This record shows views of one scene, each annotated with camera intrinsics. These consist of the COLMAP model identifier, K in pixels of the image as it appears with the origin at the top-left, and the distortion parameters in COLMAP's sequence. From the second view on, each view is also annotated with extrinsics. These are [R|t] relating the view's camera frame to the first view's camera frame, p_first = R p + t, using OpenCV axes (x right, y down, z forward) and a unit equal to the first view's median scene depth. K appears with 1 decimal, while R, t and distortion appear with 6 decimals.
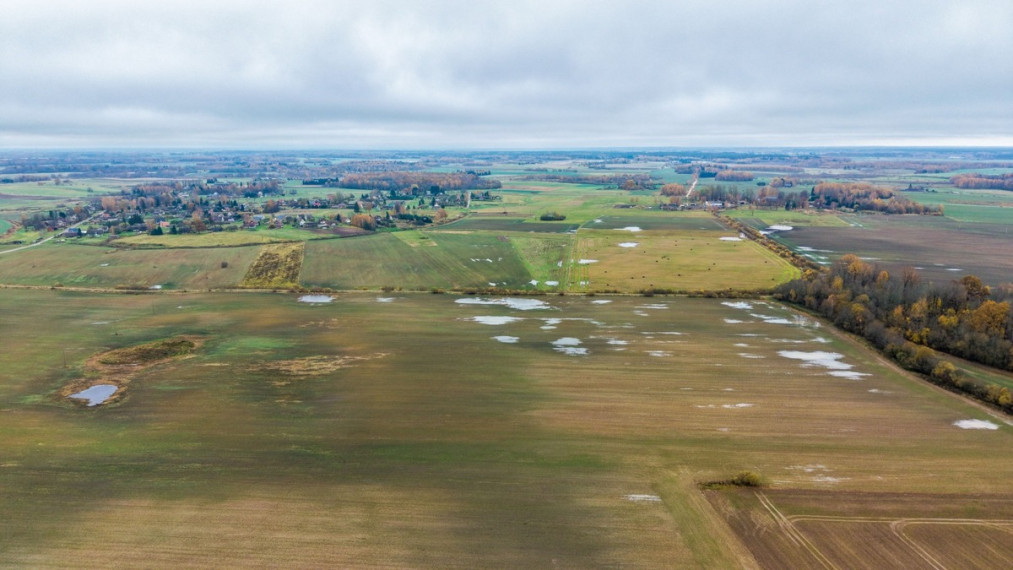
lens RADIAL K [[674.4, 0, 505.4], [0, 674.4, 288.8], [0, 0, 1]] dist [0.047851, -0.059816]
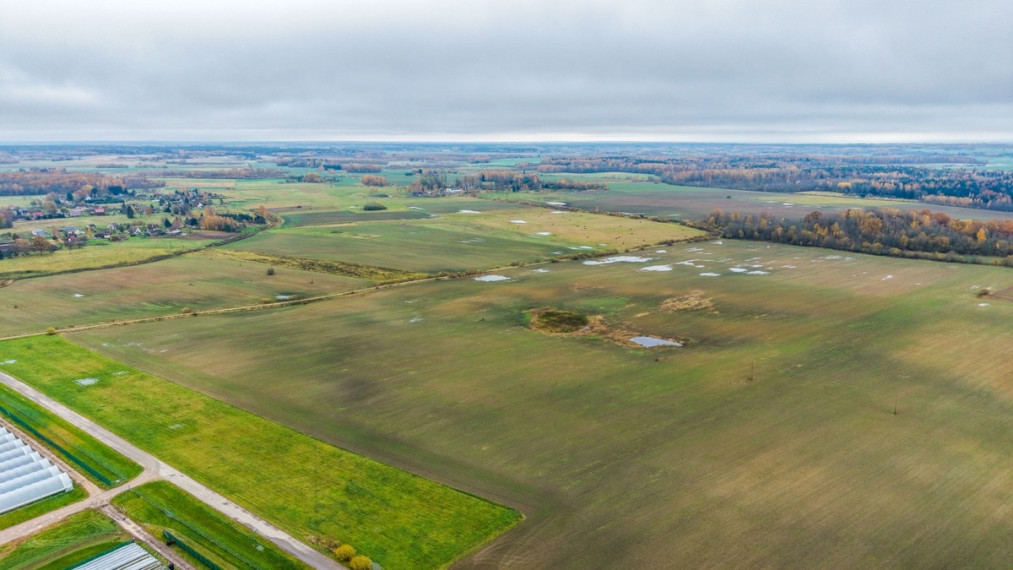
lens RADIAL K [[674.4, 0, 506.3], [0, 674.4, 280.4], [0, 0, 1]] dist [0.047851, -0.059816]
pose [[0.748586, -0.133852, 0.649386, -1.369395], [0.136796, 0.989518, 0.046267, -0.040667], [-0.648772, 0.054199, 0.759050, 0.212658]]
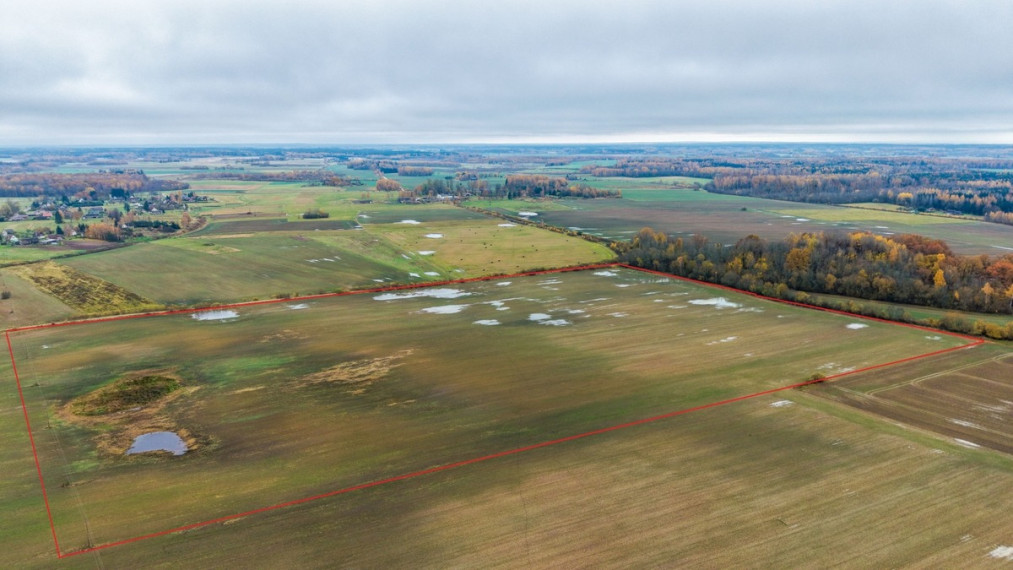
lens RADIAL K [[674.4, 0, 505.1], [0, 674.4, 284.8], [0, 0, 1]] dist [0.047851, -0.059816]
pose [[0.861563, -0.107170, 0.496209, -0.547509], [0.107763, 0.993795, 0.027528, -0.012272], [-0.496080, 0.029756, 0.867767, 0.060591]]
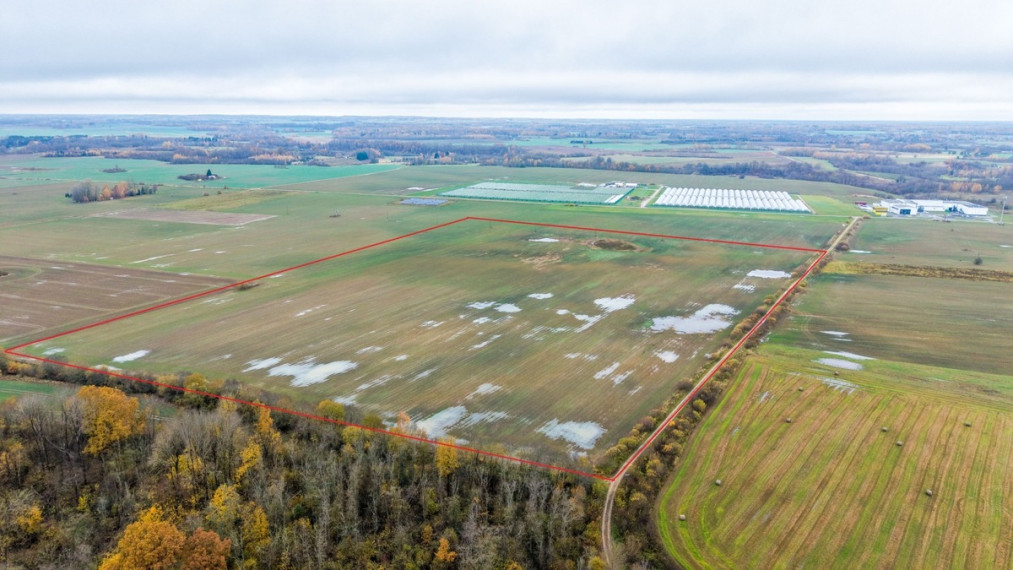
lens RADIAL K [[674.4, 0, 504.1], [0, 674.4, 287.5], [0, 0, 1]] dist [0.047851, -0.059816]
pose [[-0.468594, 0.215952, -0.856612, 1.038878], [-0.190077, 0.922304, 0.336492, -0.315536], [0.862722, 0.320501, -0.391139, 1.497615]]
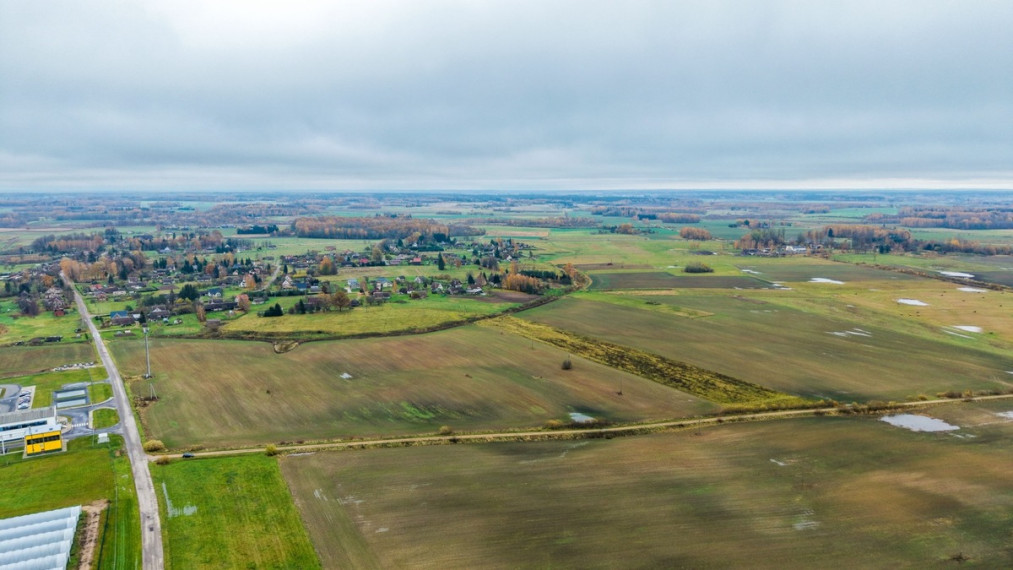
lens RADIAL K [[674.4, 0, 504.8], [0, 674.4, 290.4], [0, 0, 1]] dist [0.047851, -0.059816]
pose [[0.962563, -0.040435, 0.268024, -1.159673], [0.056029, 0.997136, -0.050791, -0.140292], [-0.265203, 0.063907, 0.962072, 0.671315]]
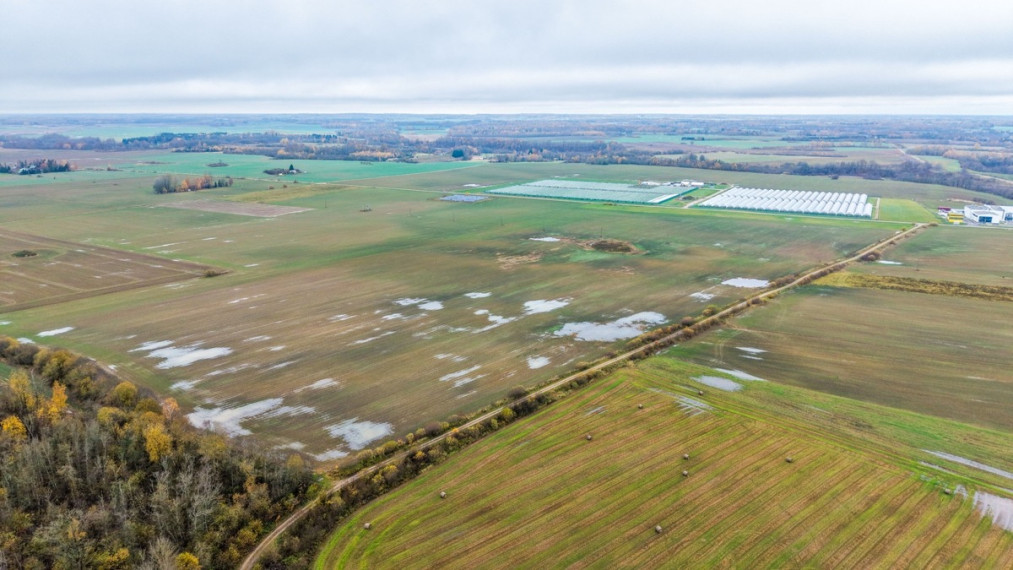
lens RADIAL K [[674.4, 0, 504.3], [0, 674.4, 287.1], [0, 0, 1]] dist [0.047851, -0.059816]
pose [[-0.631768, 0.195168, -0.750186, 0.843192], [-0.161336, 0.913484, 0.373520, -0.372360], [0.758182, 0.357009, -0.545623, 1.762348]]
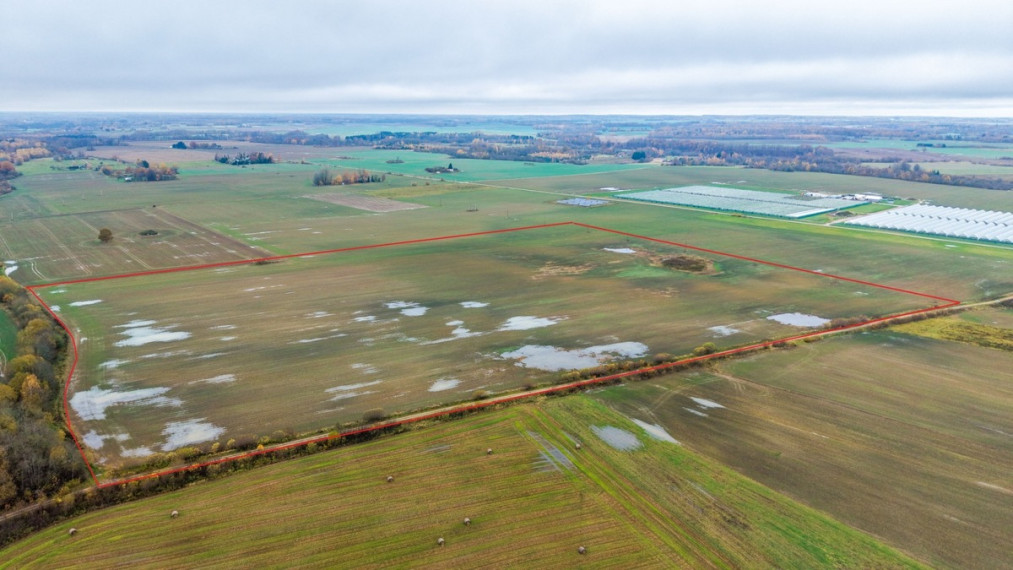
lens RADIAL K [[674.4, 0, 504.5], [0, 674.4, 287.8], [0, 0, 1]] dist [0.047851, -0.059816]
pose [[-0.845916, 0.130287, -0.517157, 0.524063], [-0.115655, 0.901809, 0.416370, -0.406456], [0.520624, 0.412026, -0.747787, 1.935010]]
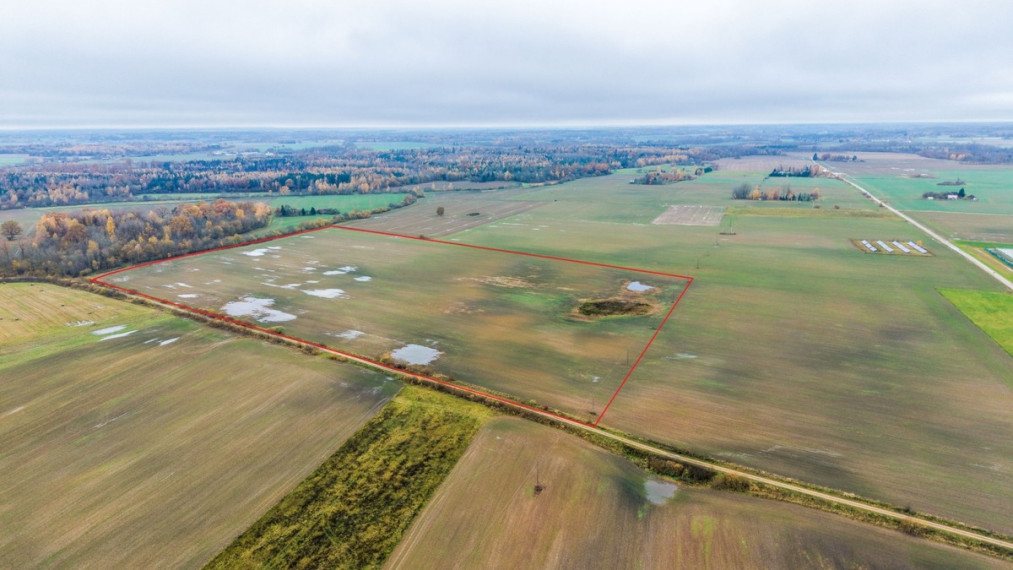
lens RADIAL K [[674.4, 0, 502.4], [0, 674.4, 286.0], [0, 0, 1]] dist [0.047851, -0.059816]
pose [[-0.852861, -0.112616, 0.509848, -0.982853], [0.118481, 0.909251, 0.399029, -0.440452], [-0.508517, 0.400724, -0.762122, 2.044625]]
